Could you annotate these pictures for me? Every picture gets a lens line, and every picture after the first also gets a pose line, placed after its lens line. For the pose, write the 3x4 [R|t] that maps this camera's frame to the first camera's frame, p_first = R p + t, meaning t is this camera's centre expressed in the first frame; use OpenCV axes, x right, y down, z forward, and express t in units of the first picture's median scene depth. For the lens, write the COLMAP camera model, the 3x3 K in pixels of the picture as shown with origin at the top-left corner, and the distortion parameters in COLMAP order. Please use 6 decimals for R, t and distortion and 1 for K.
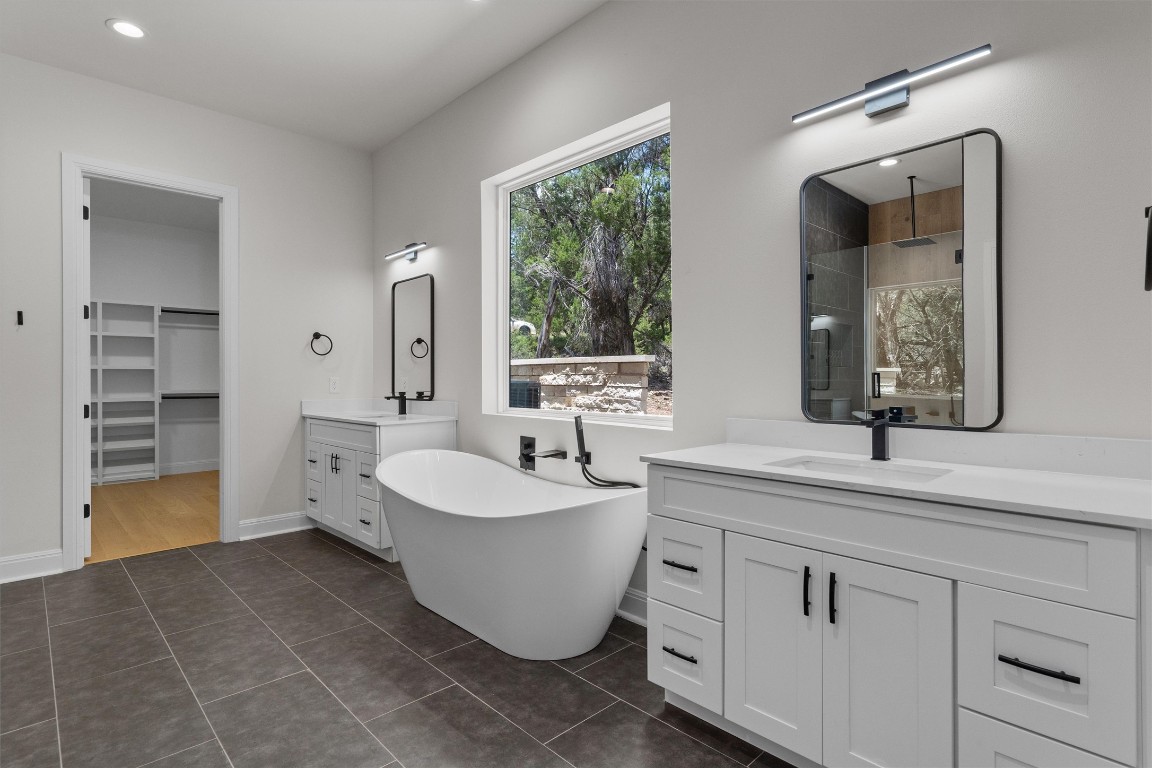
lens RADIAL K [[583.9, 0, 576.0], [0, 583.9, 384.0], [0, 0, 1]] dist [0.001468, 0.001551]
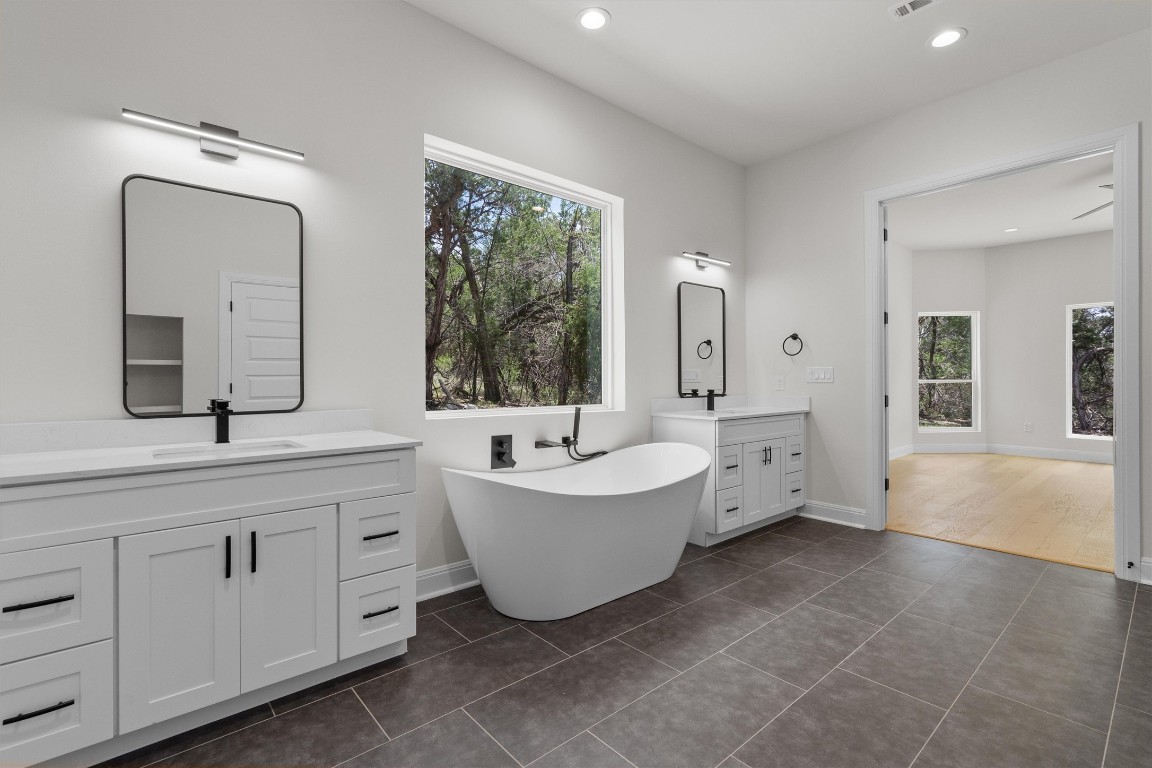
lens RADIAL K [[524.4, 0, 576.0], [0, 524.4, 384.0], [0, 0, 1]] dist [-0.001060, -0.000019]
pose [[0.037801, -0.004027, 0.999277, -1.448343], [0.013569, 0.999902, 0.003516, 0.002387], [-0.999193, 0.013427, 0.037852, 1.254455]]
